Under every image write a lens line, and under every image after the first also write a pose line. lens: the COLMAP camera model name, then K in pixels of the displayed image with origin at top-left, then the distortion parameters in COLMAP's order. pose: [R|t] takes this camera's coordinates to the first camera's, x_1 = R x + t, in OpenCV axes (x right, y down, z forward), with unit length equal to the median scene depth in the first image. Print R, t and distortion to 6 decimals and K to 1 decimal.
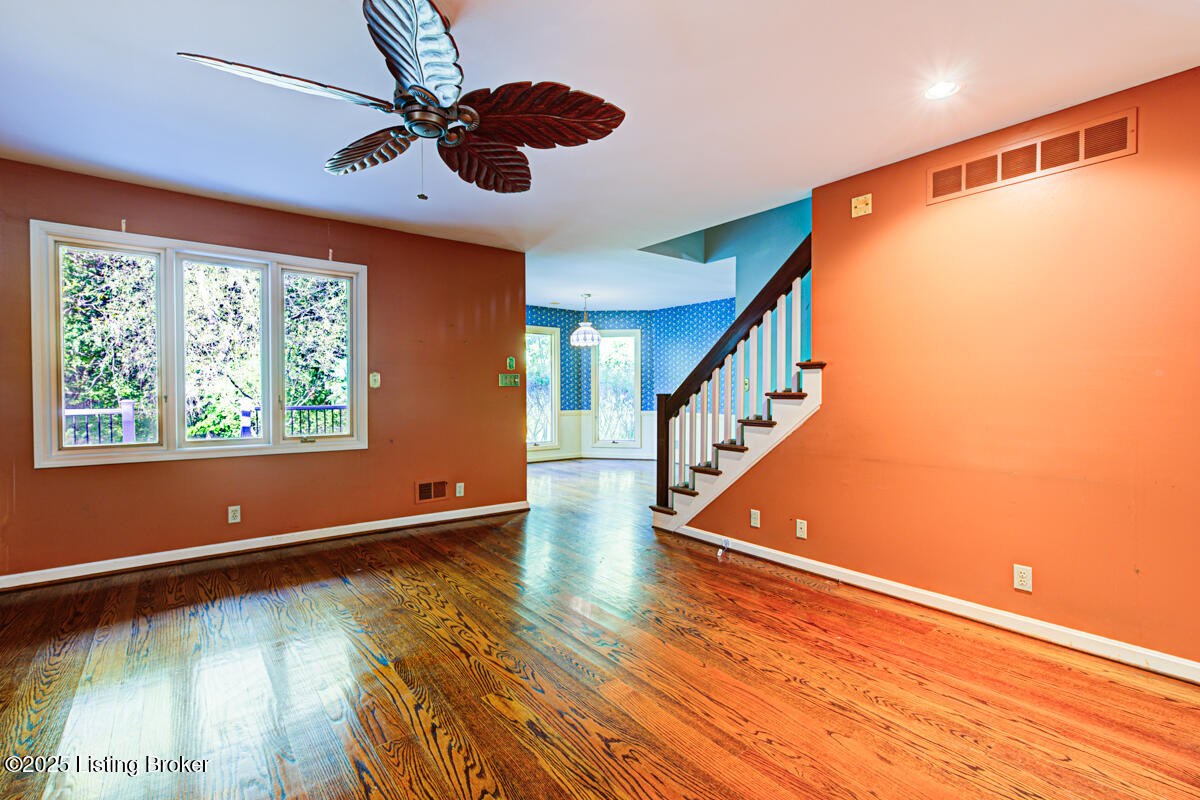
lens RADIAL K [[547.9, 0, 598.1], [0, 547.9, 400.3], [0, 0, 1]] dist [0.002035, 0.000453]
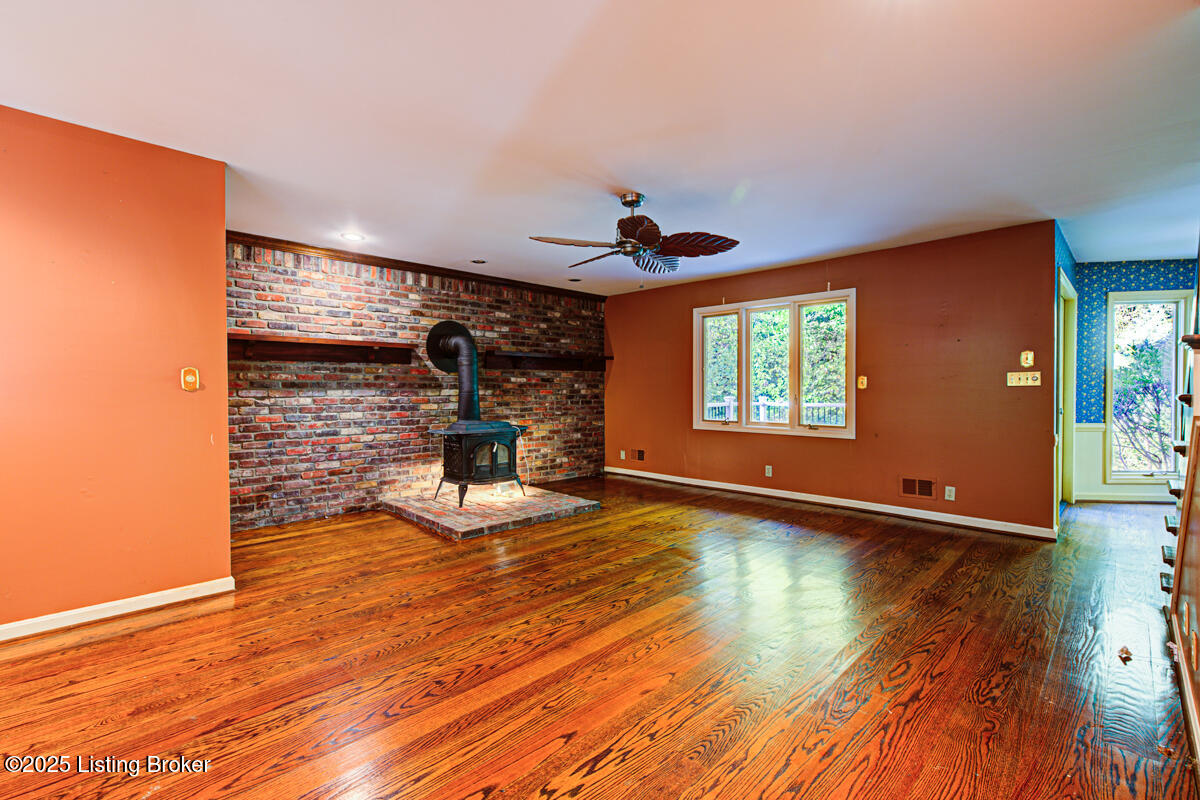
lens RADIAL K [[529.3, 0, 598.7], [0, 529.3, 399.6], [0, 0, 1]] dist [-0.002117, 0.004852]
pose [[0.124403, 0.015704, -0.992107, 1.082818], [-0.017744, 0.999750, 0.013600, -0.007773], [0.992073, 0.015912, 0.124651, 0.478037]]
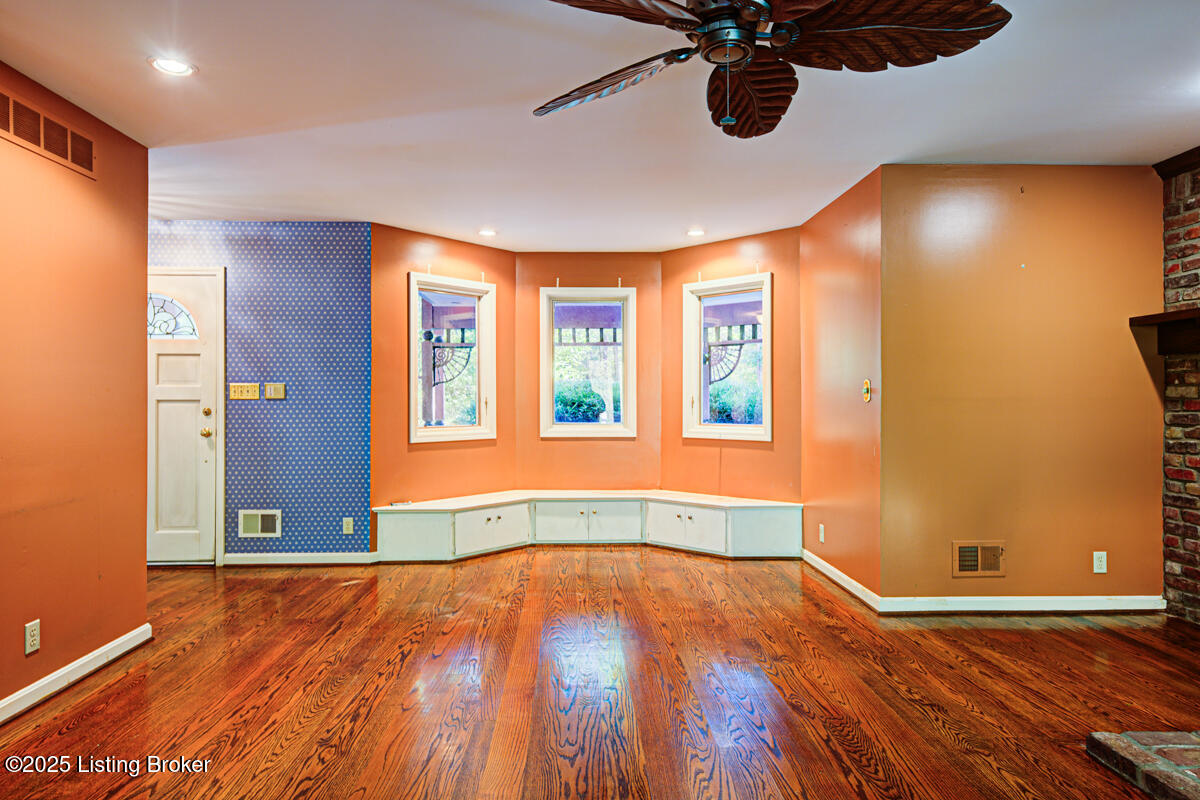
lens RADIAL K [[712.1, 0, 598.2], [0, 712.1, 399.8], [0, 0, 1]] dist [0.021610, -0.000249]
pose [[-0.812063, 0.002826, 0.583563, -0.528535], [0.013950, 0.999797, 0.014570, -0.031134], [-0.583403, 0.019973, -0.811937, 1.361607]]
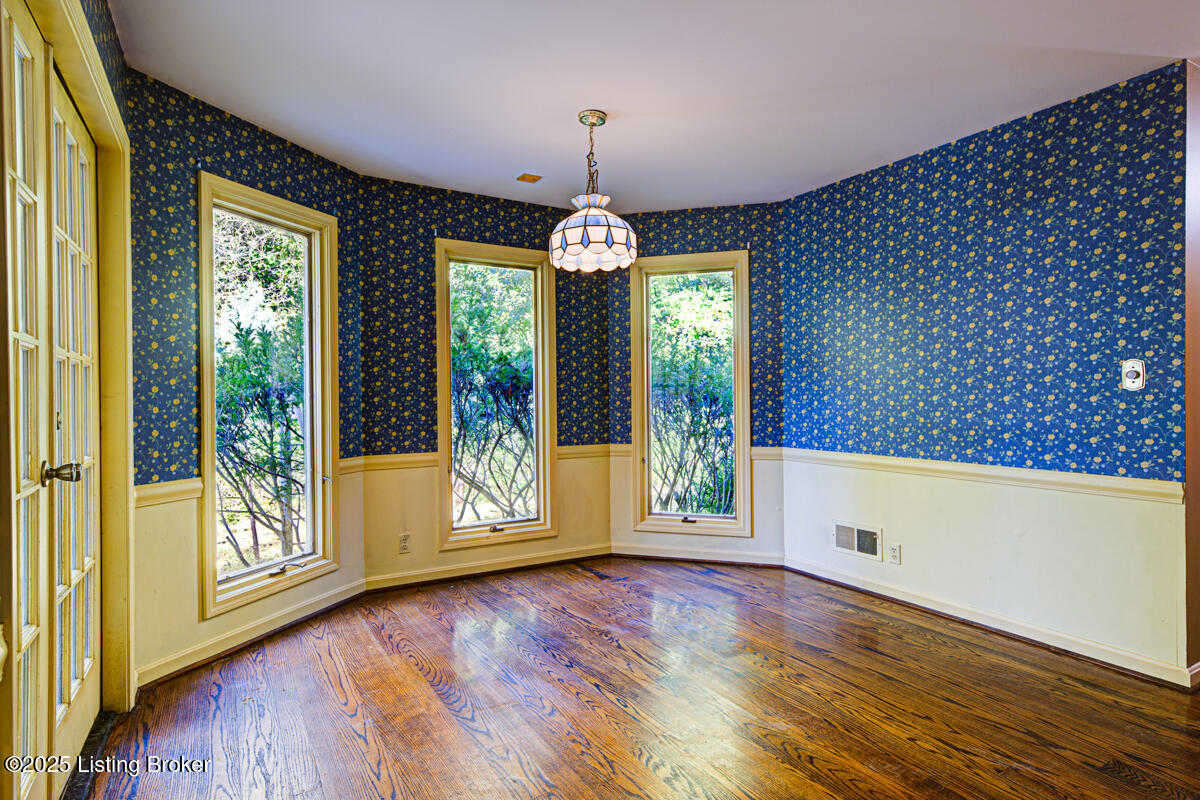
lens RADIAL K [[633.7, 0, 600.0], [0, 633.7, 400.0], [0, 0, 1]] dist [0.002743, 0.000380]
pose [[0.992510, -0.008125, -0.121893, 0.079370], [0.006048, 0.999830, -0.017398, -0.027689], [0.122014, 0.016530, 0.992391, 1.712917]]
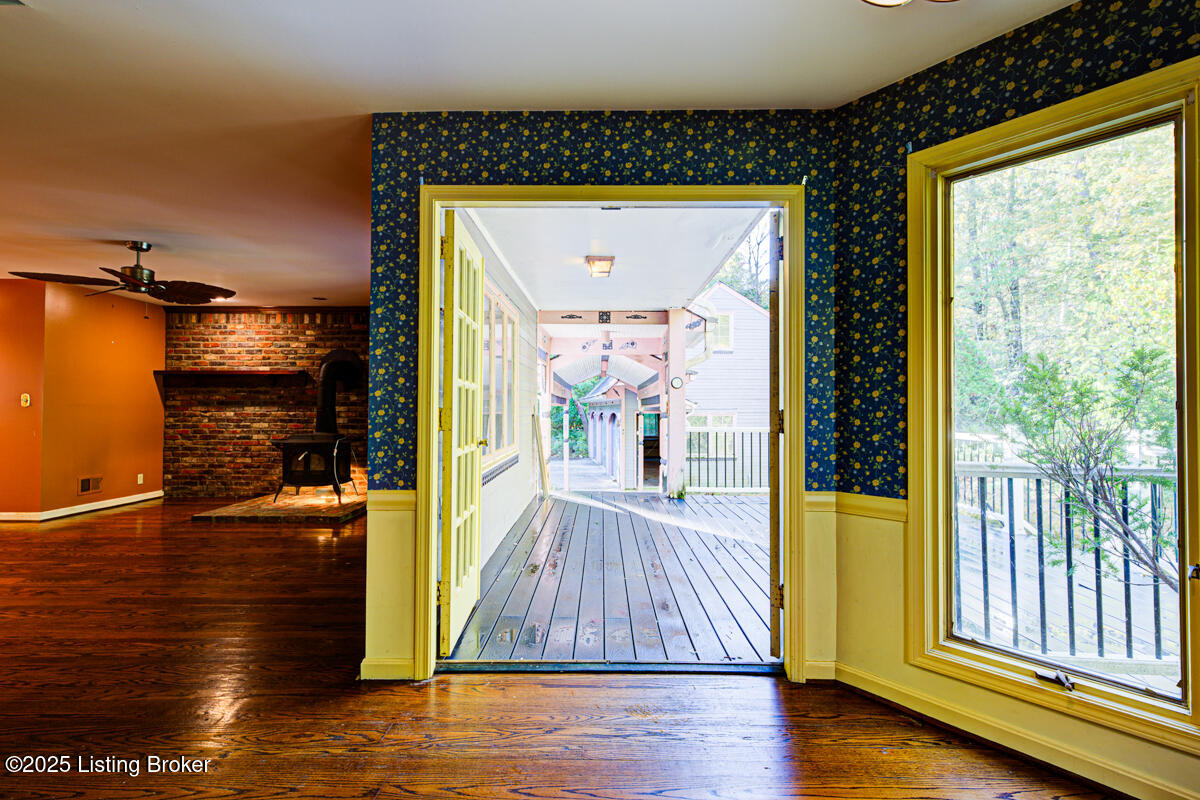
lens RADIAL K [[559.8, 0, 598.5], [0, 559.8, 400.7], [0, 0, 1]] dist [0.000674, 0.000268]
pose [[-0.619463, -0.013658, -0.784907, 0.221331], [-0.019822, 0.999802, -0.001753, -0.056938], [0.784775, 0.014473, -0.619611, 2.801313]]
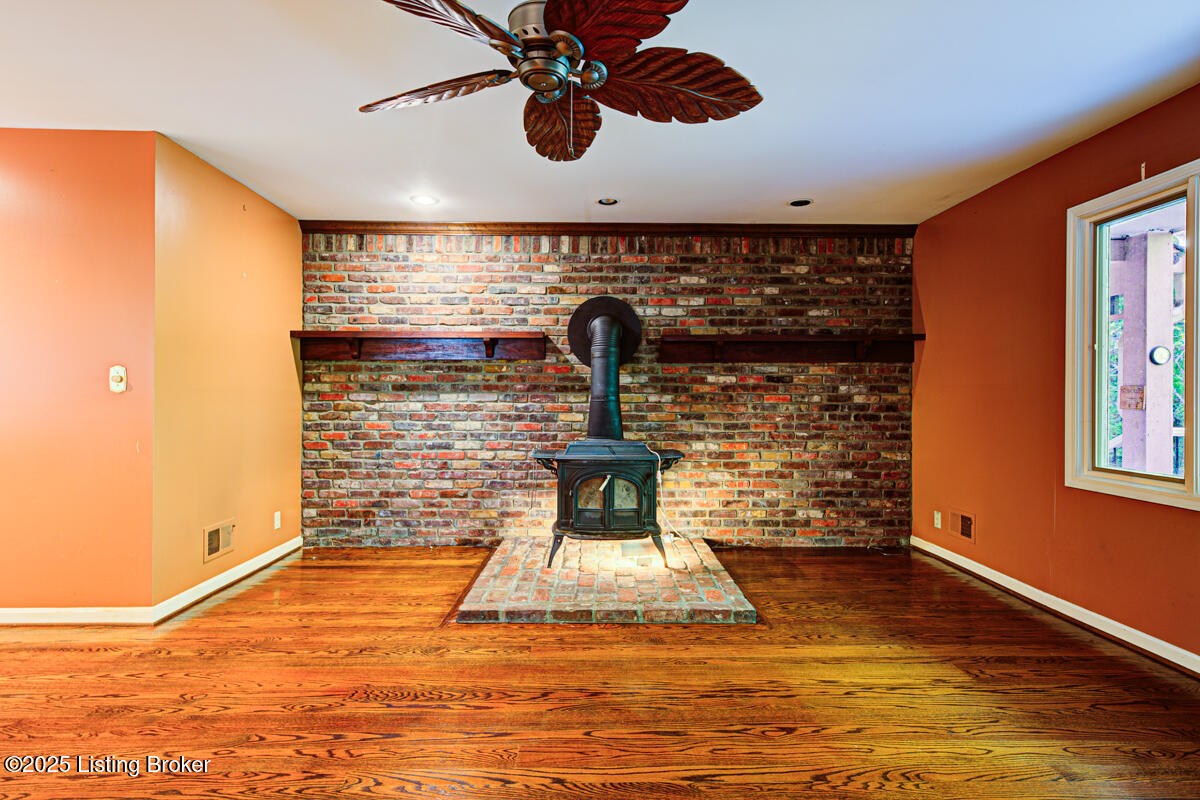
lens RADIAL K [[603.8, 0, 598.7], [0, 603.8, 399.4], [0, 0, 1]] dist [0.004846, 0.000567]
pose [[-0.597574, -0.000707, -0.801813, 0.268016], [-0.021481, 0.999655, 0.015127, -0.018370], [0.801526, 0.026263, -0.597383, 1.171697]]
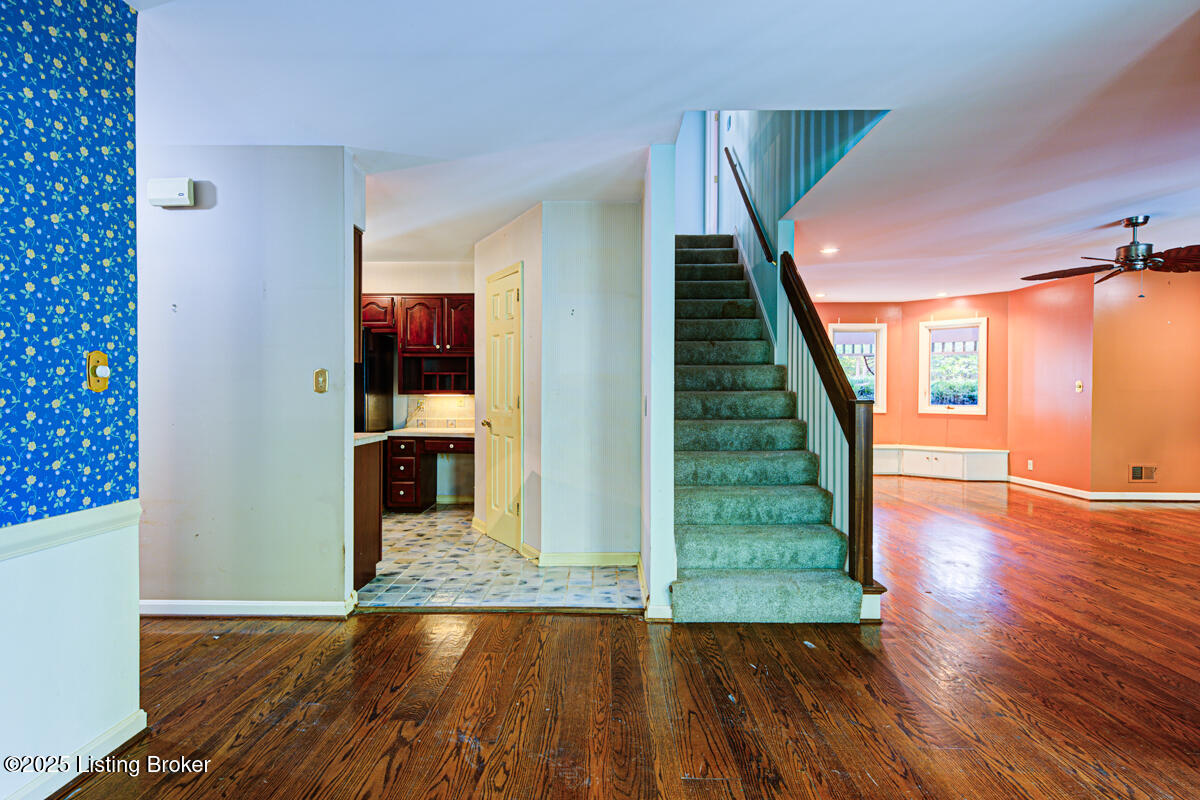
lens RADIAL K [[603.8, 0, 598.7], [0, 603.8, 399.4], [0, 0, 1]] dist [0.004846, 0.000567]
pose [[-0.778405, -0.009786, 0.627686, -0.126745], [0.010648, 0.999529, 0.028787, -0.059518], [-0.627672, 0.029091, -0.777935, 2.960315]]
